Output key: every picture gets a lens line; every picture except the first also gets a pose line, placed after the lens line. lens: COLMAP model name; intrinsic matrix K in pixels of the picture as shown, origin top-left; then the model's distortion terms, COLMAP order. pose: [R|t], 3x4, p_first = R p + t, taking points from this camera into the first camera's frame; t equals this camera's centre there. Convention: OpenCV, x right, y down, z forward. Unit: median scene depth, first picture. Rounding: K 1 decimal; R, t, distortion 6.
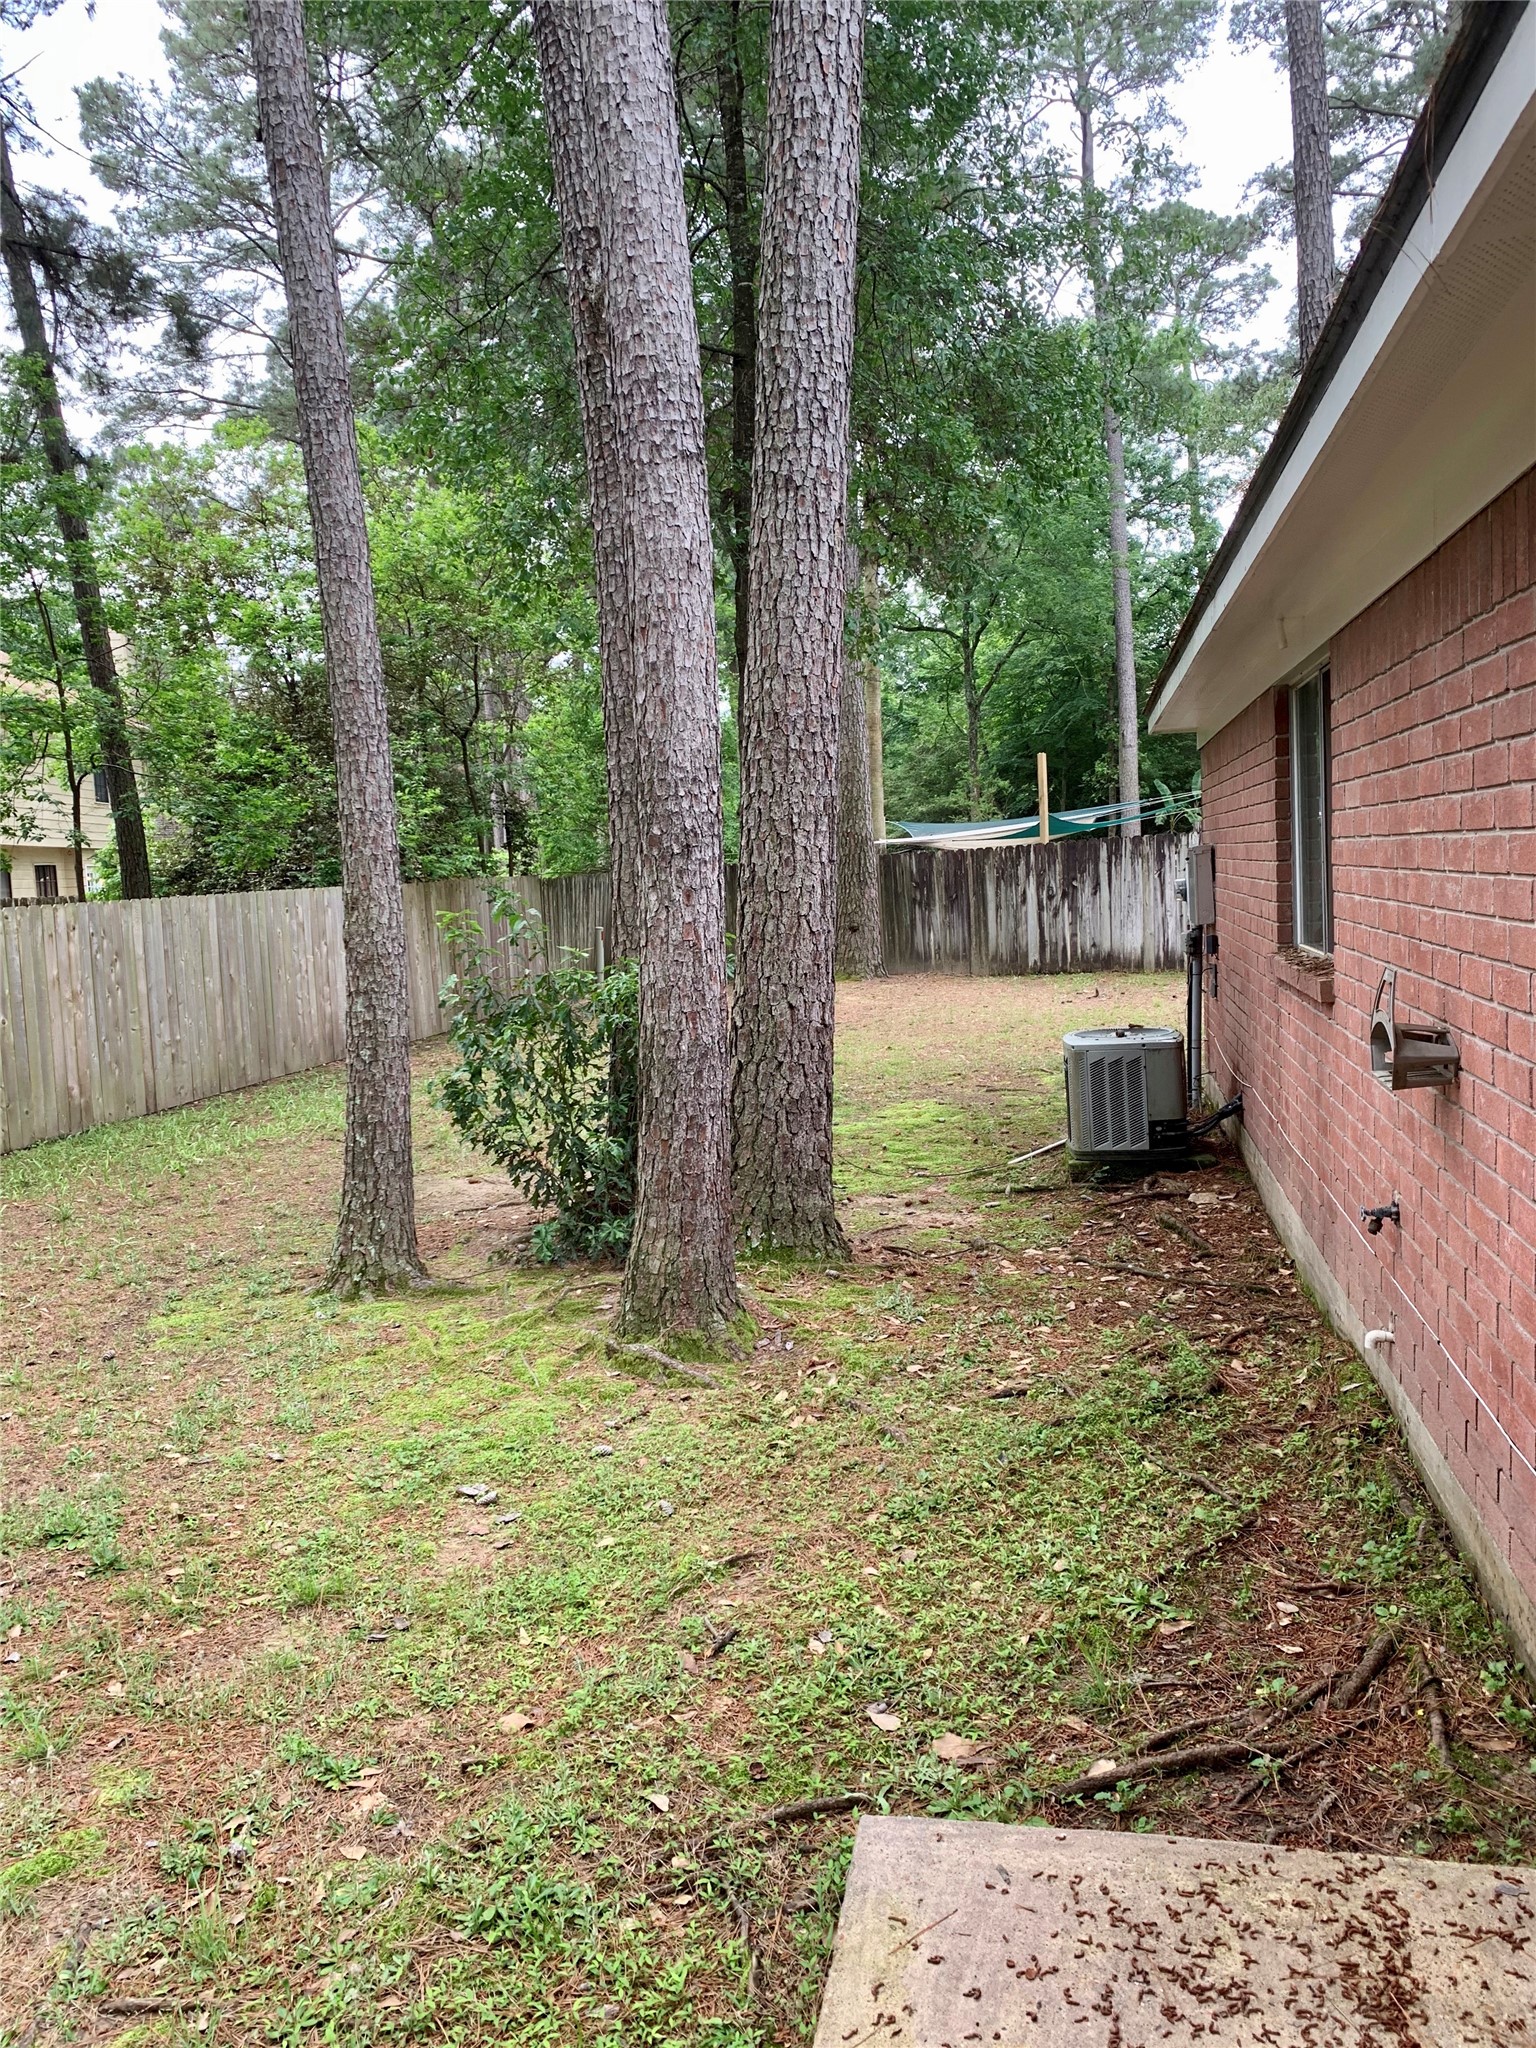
lens RADIAL K [[1569.8, 0, 765.1], [0, 1569.8, 1016.5], [0, 0, 1]] dist [0.051655, -0.047229]
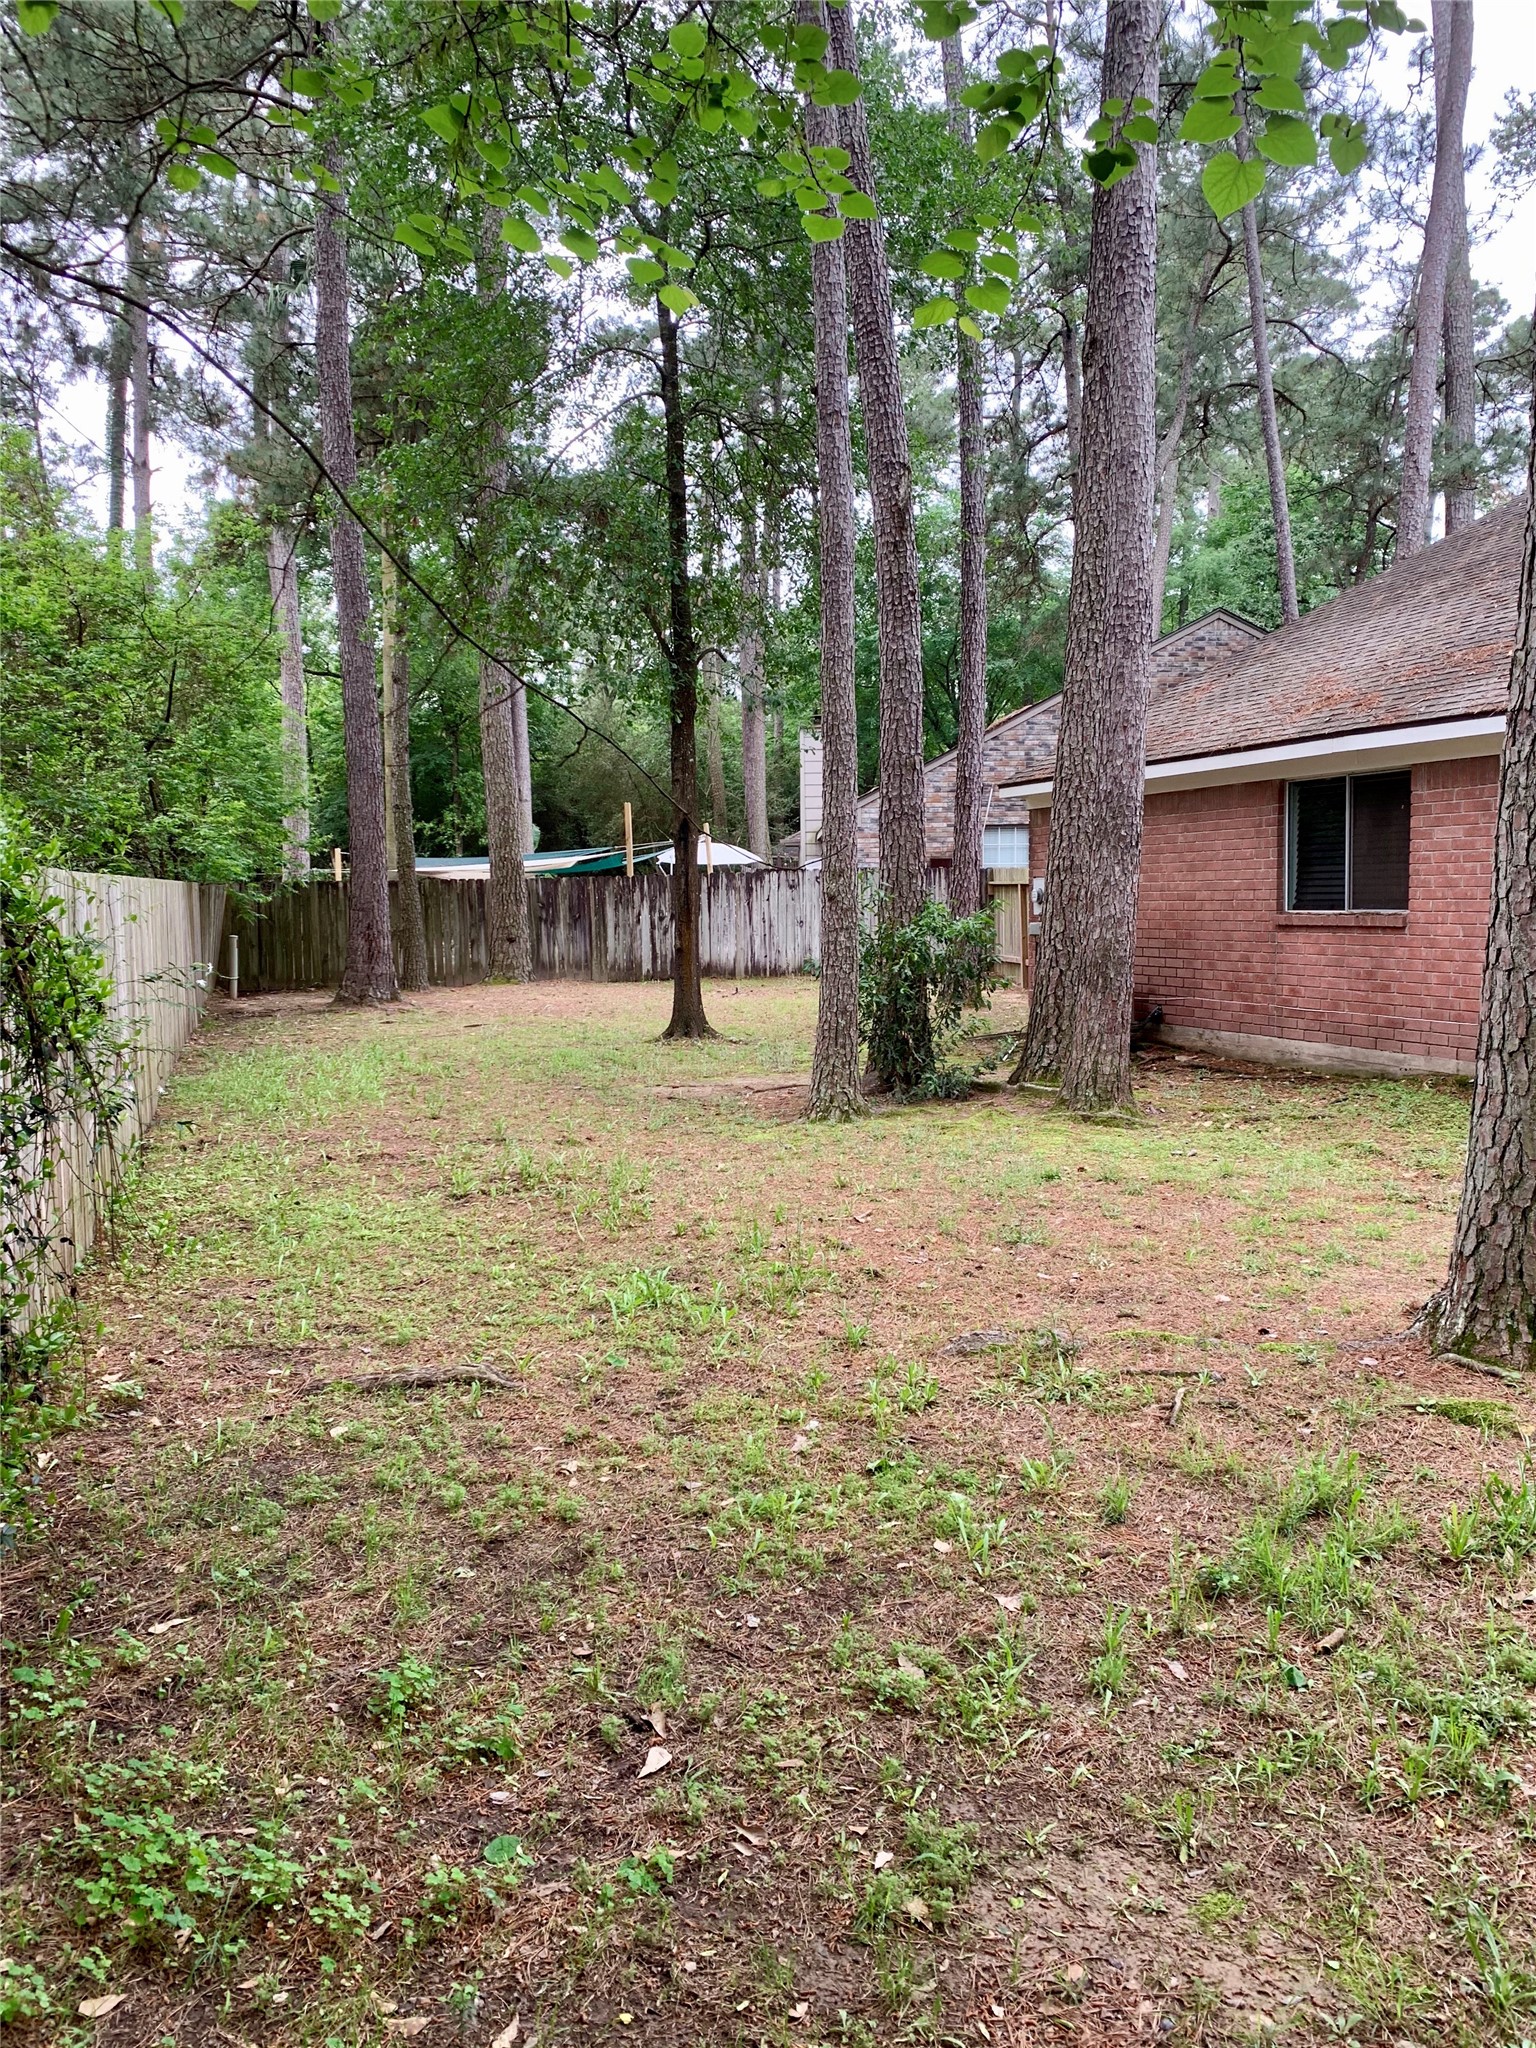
lens RADIAL K [[1569.8, 0, 770.8], [0, 1569.8, 1025.7], [0, 0, 1]] dist [0.051655, -0.047229]
pose [[0.859628, -0.005693, 0.510889, -0.376129], [0.020528, 0.999515, -0.023404, 0.039378], [-0.510508, 0.030607, 0.859328, -0.107454]]
